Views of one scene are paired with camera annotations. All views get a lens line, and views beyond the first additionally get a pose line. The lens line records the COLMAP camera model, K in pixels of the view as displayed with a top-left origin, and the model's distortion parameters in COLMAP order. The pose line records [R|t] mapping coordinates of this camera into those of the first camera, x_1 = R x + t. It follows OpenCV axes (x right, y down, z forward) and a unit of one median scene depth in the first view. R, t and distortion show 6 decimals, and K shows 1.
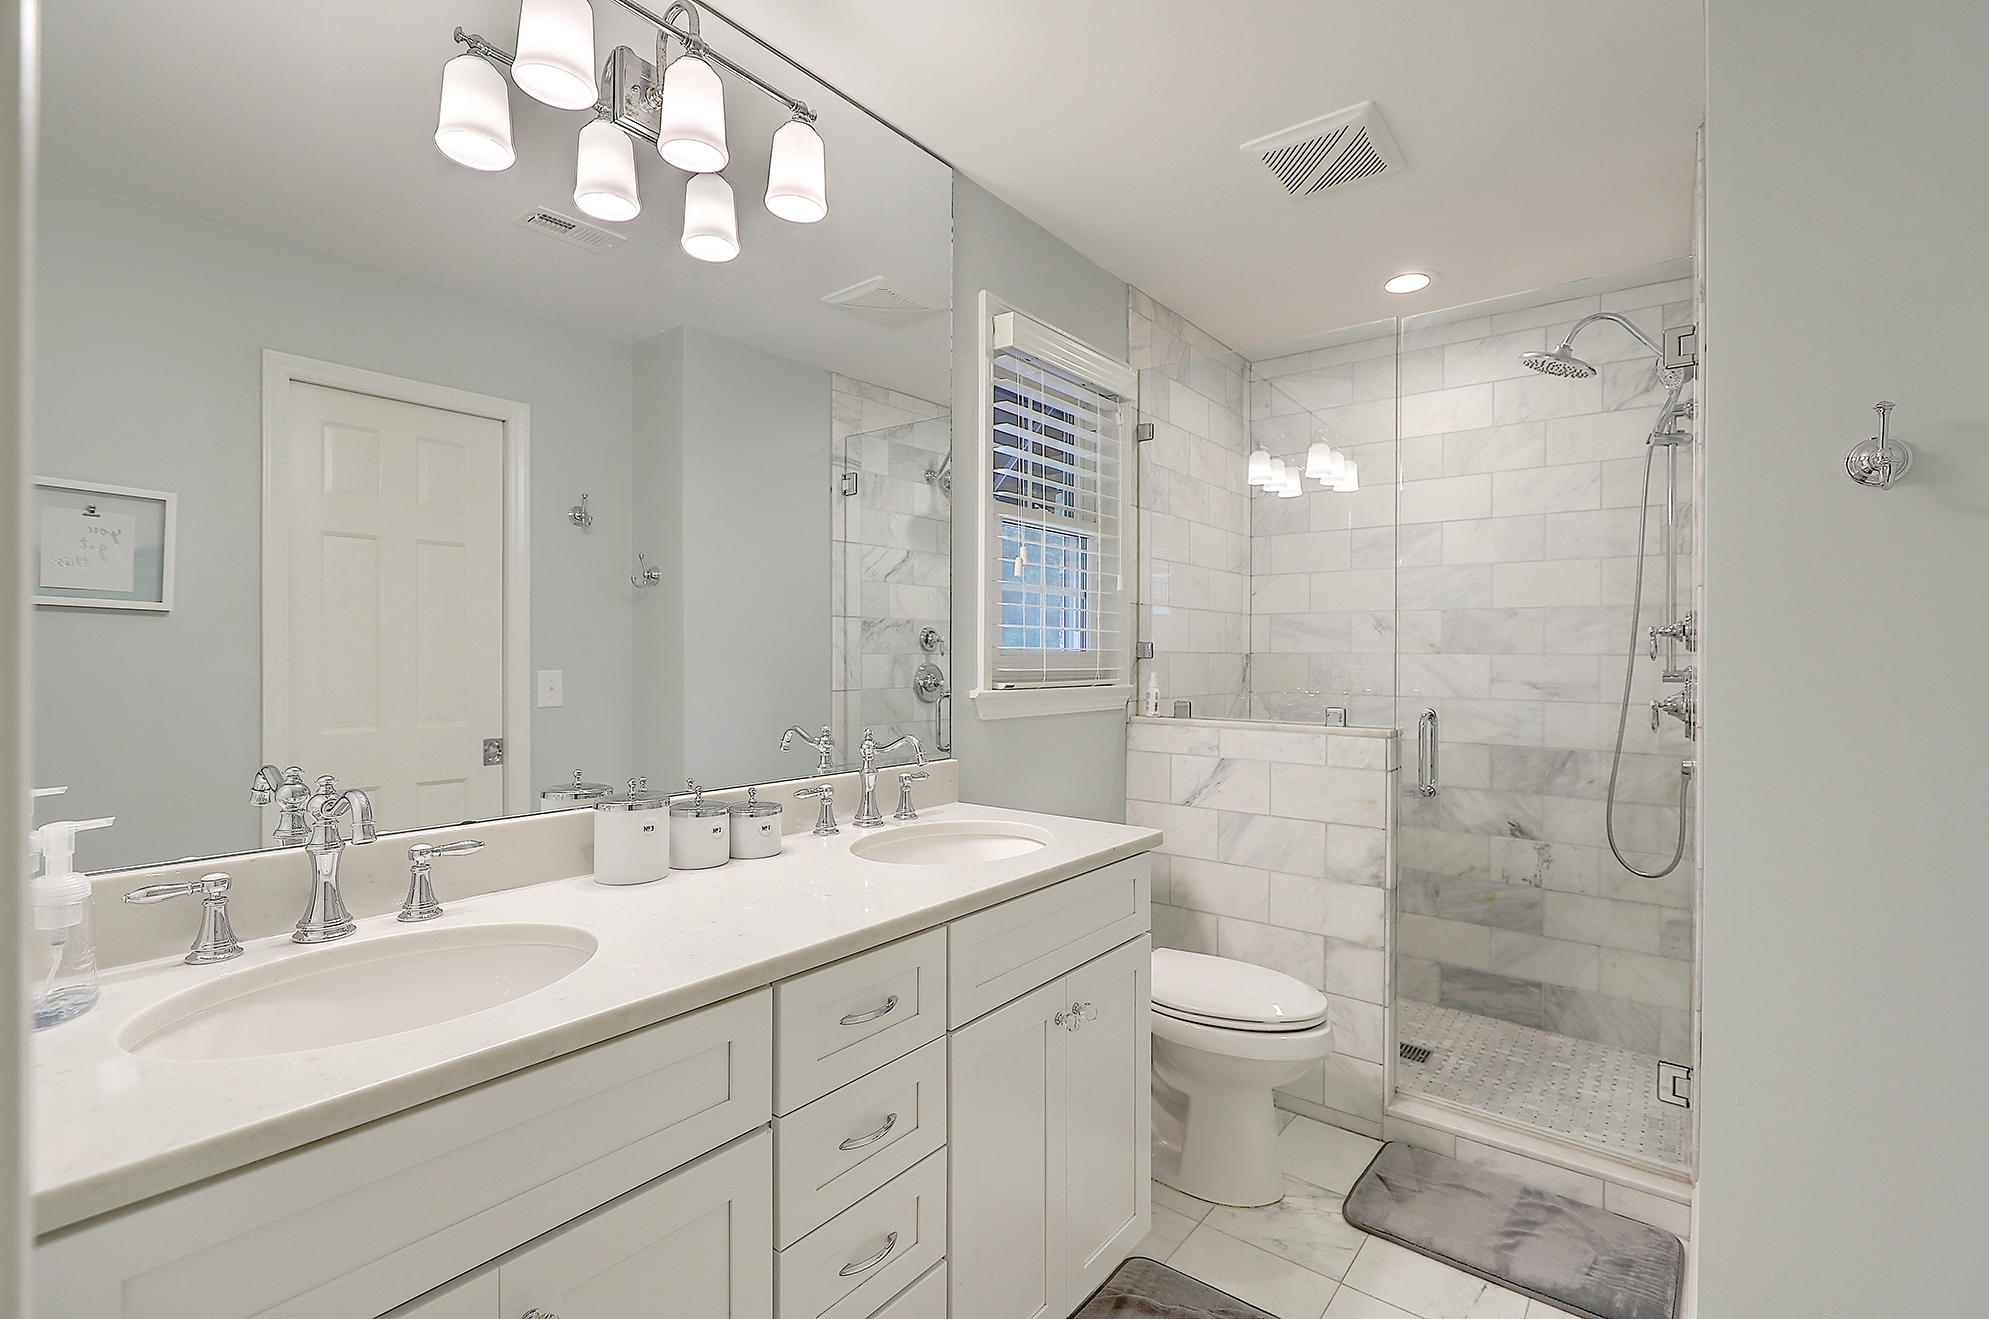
lens RADIAL K [[895.4, 0, 978.7], [0, 895.4, 627.5], [0, 0, 1]] dist [-0.002487, 0.000813]
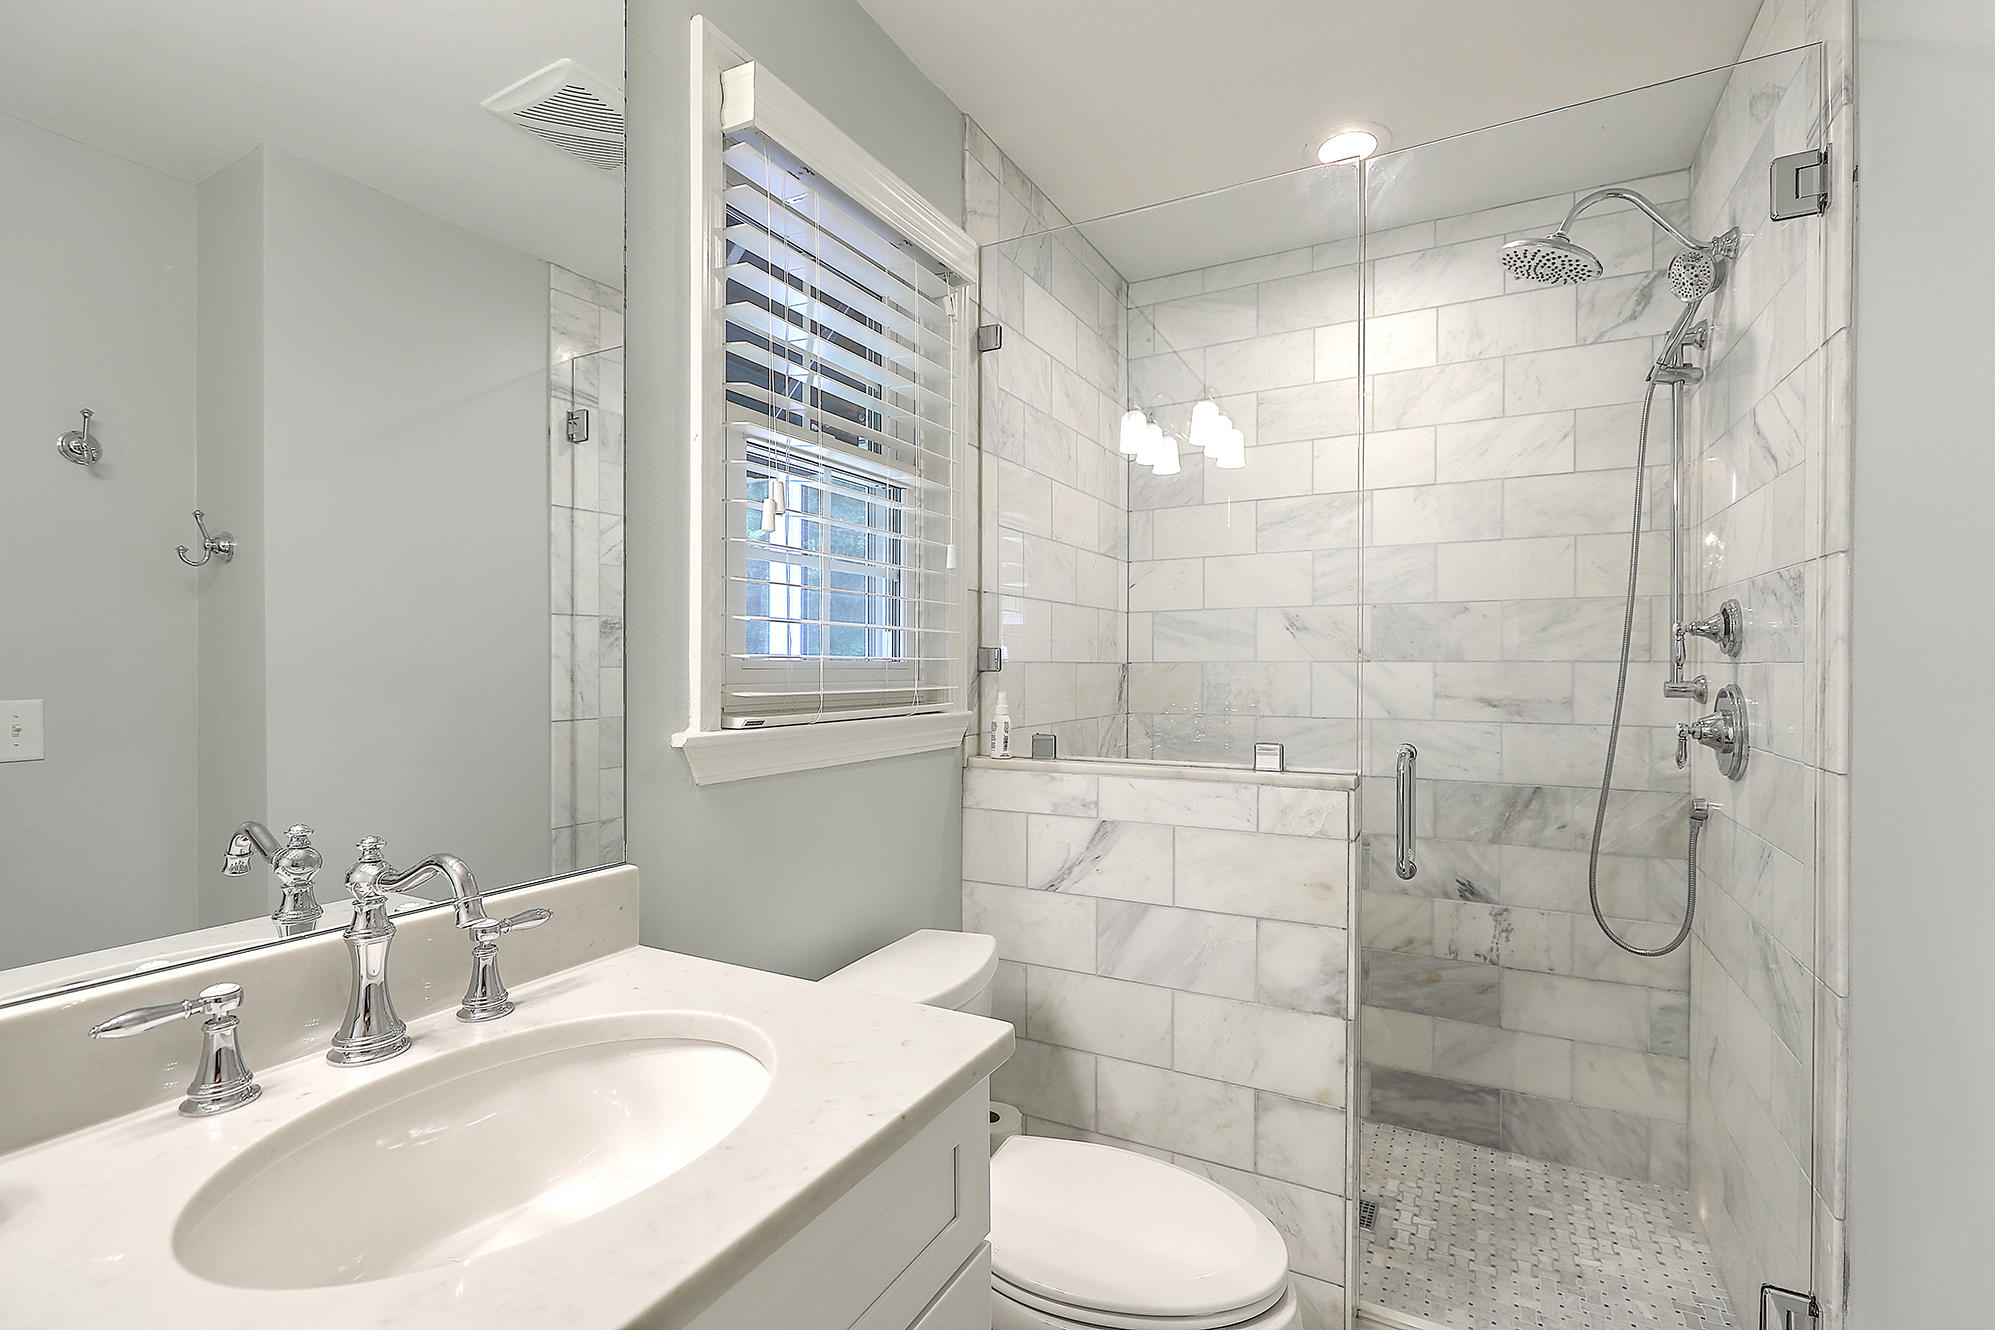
lens RADIAL K [[898.1, 0, 991.4], [0, 898.1, 649.8], [0, 0, 1]] dist [-0.002487, 0.000813]
pose [[0.984734, -0.004537, 0.174007, 0.069511], [0.002284, 0.999911, 0.013143, 0.009054], [-0.174051, -0.012545, 0.984657, 0.334036]]
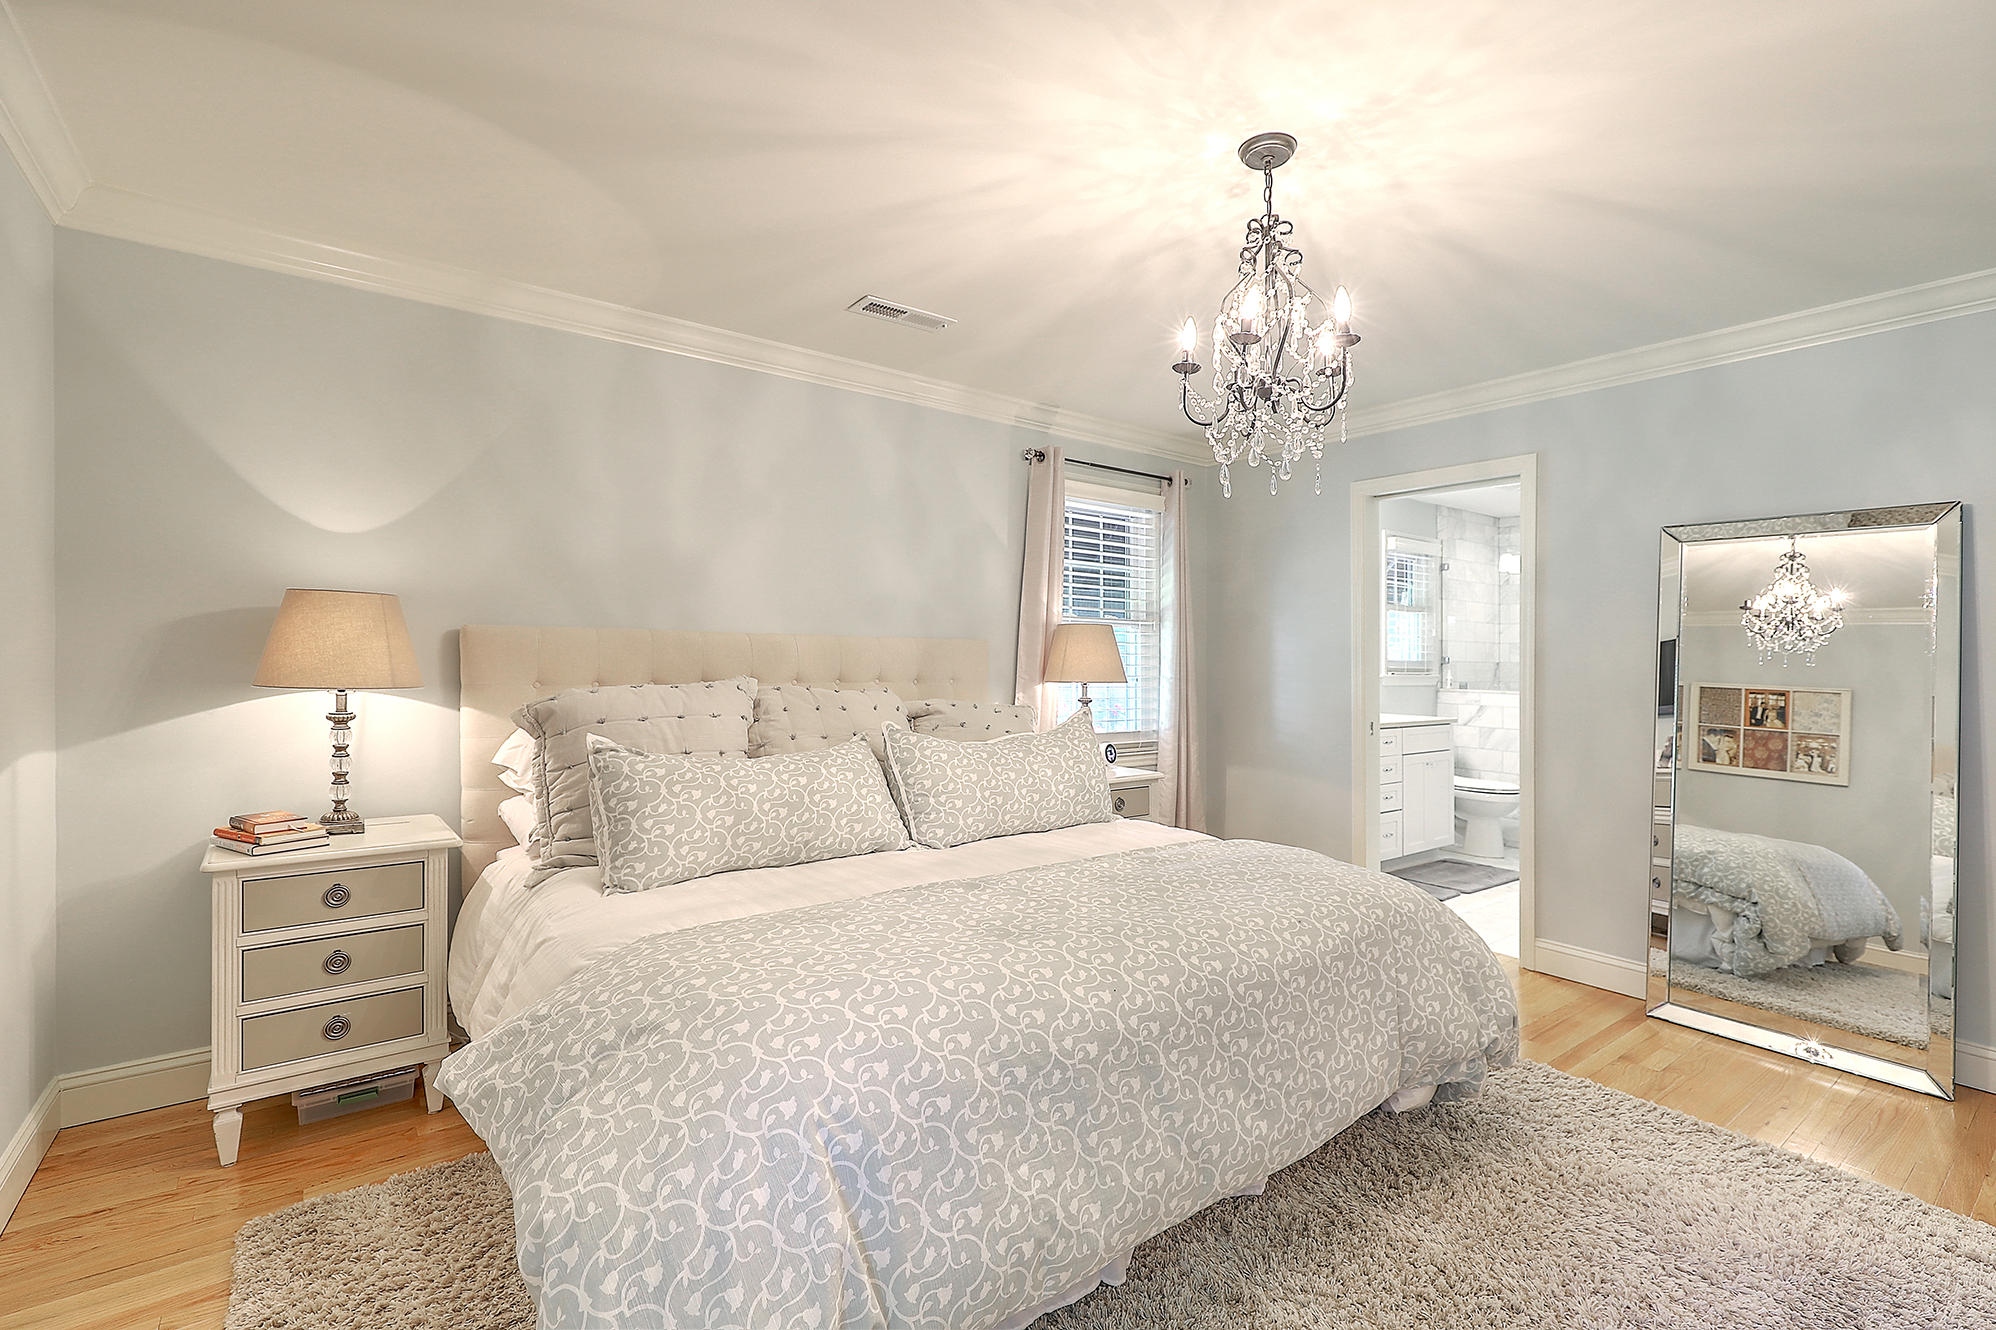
lens RADIAL K [[898.6, 0, 993.6], [0, 898.6, 645.1], [0, 0, 1]] dist [-0.002487, 0.000813]
pose [[0.968629, -0.005458, -0.248452, -0.379519], [0.006825, 0.999966, 0.004643, -0.034857], [0.248418, -0.006193, 0.968633, -1.588049]]
